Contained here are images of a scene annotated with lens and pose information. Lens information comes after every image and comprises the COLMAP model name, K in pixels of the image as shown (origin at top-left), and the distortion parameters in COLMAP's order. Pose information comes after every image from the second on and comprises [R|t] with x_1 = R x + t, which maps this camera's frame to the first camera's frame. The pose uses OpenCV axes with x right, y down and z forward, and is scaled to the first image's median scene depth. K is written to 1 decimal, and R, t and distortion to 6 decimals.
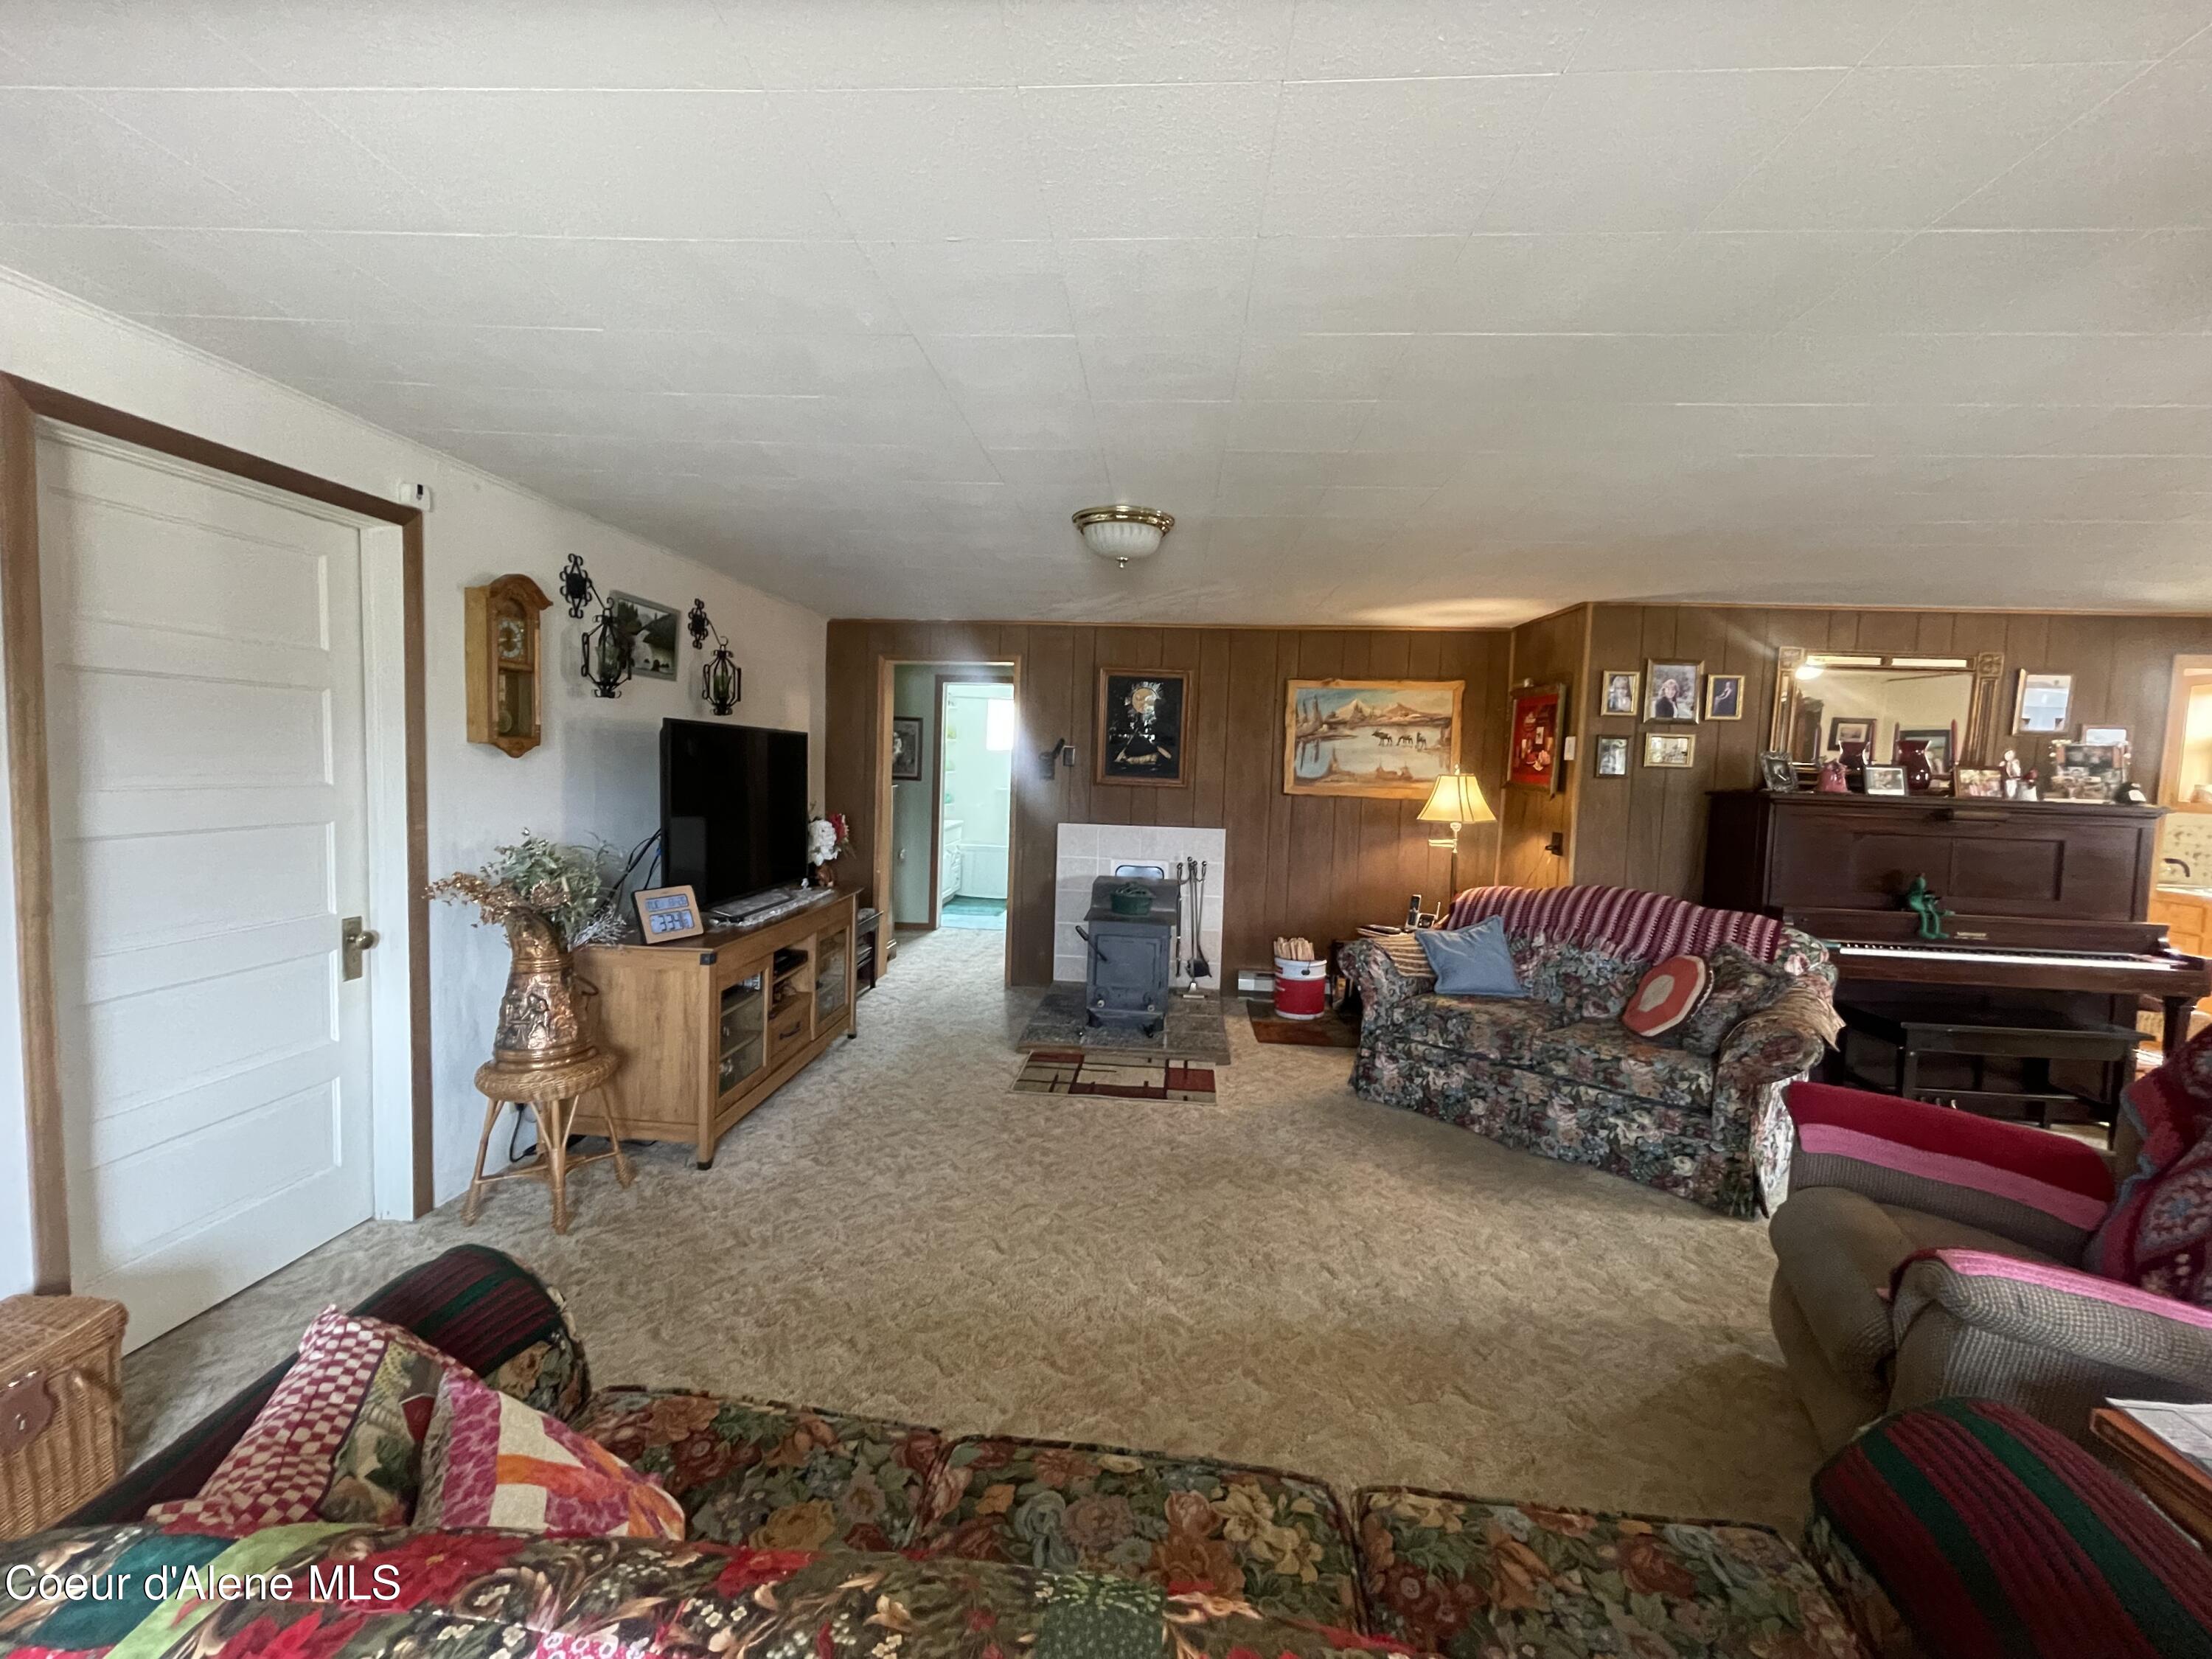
lens RADIAL K [[893.4, 0, 1100.8], [0, 893.4, 823.2], [0, 0, 1]] dist [-0.000949, -0.000742]
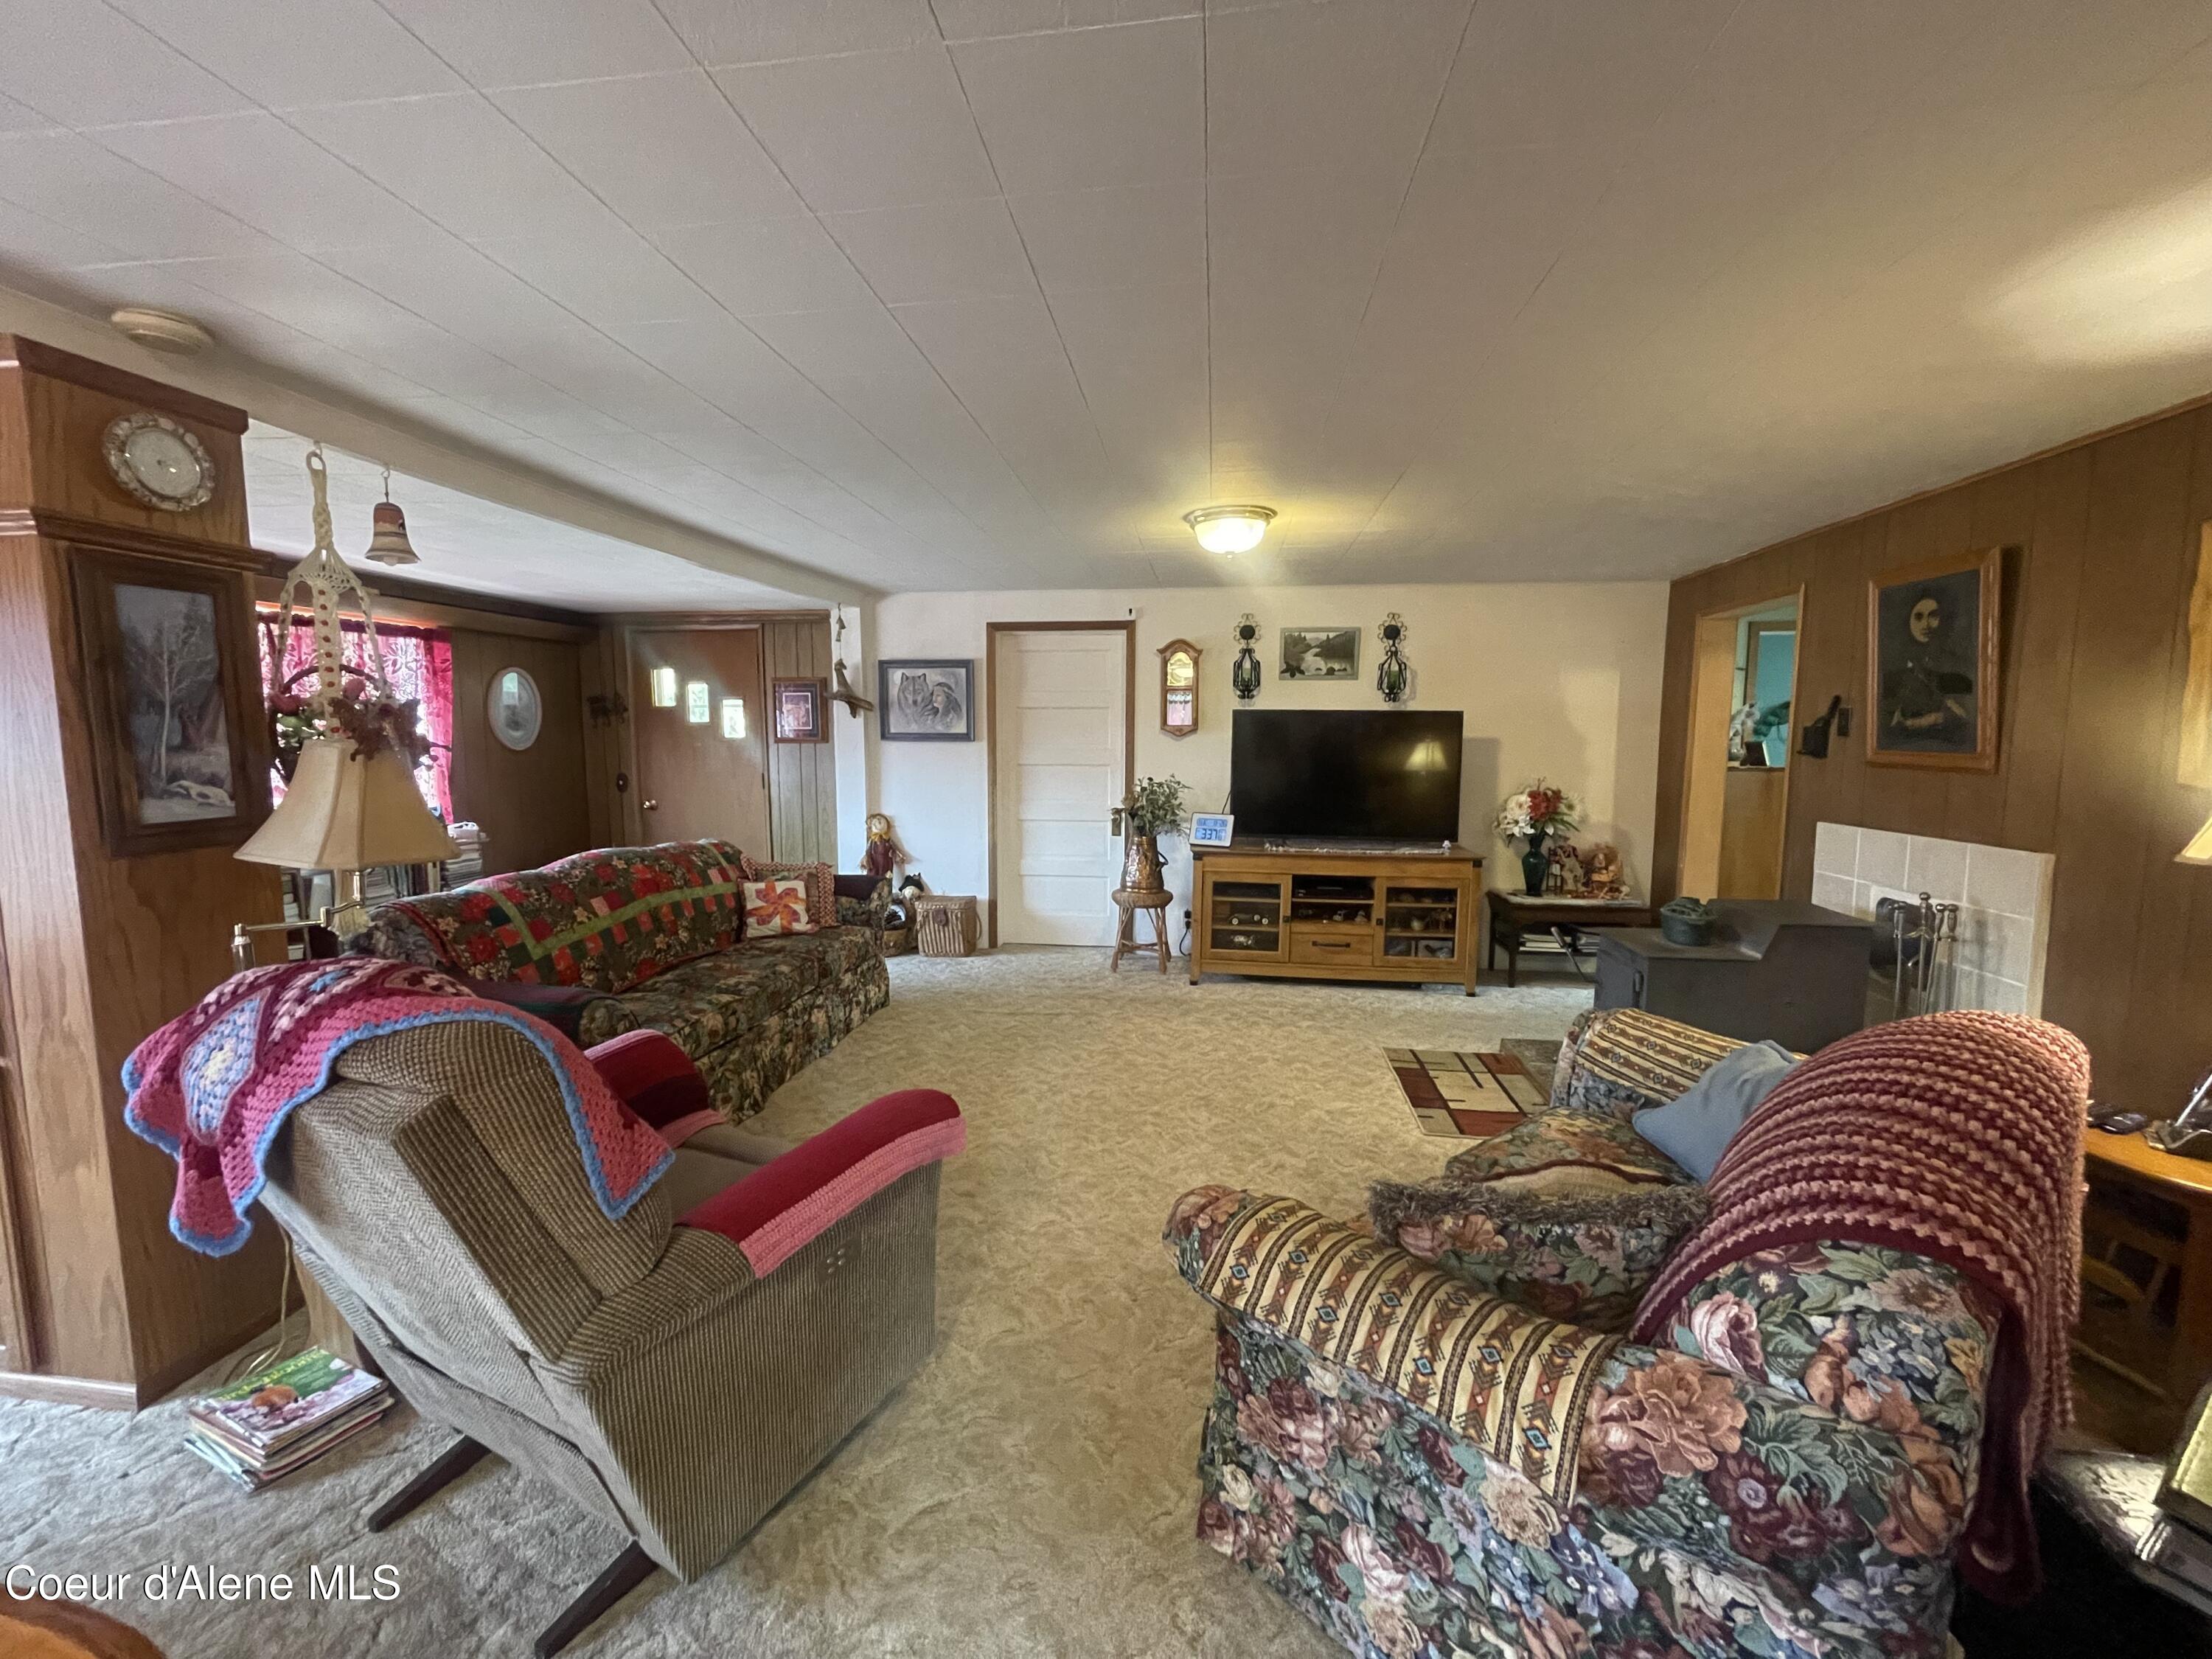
lens RADIAL K [[893.4, 0, 1098.0], [0, 893.4, 826.7], [0, 0, 1]] dist [-0.000949, -0.000742]
pose [[-0.044472, 0.071542, -0.996446, 0.905207], [-0.073481, 0.994496, 0.074682, -0.009029], [0.996305, 0.076541, -0.038970, 0.671590]]
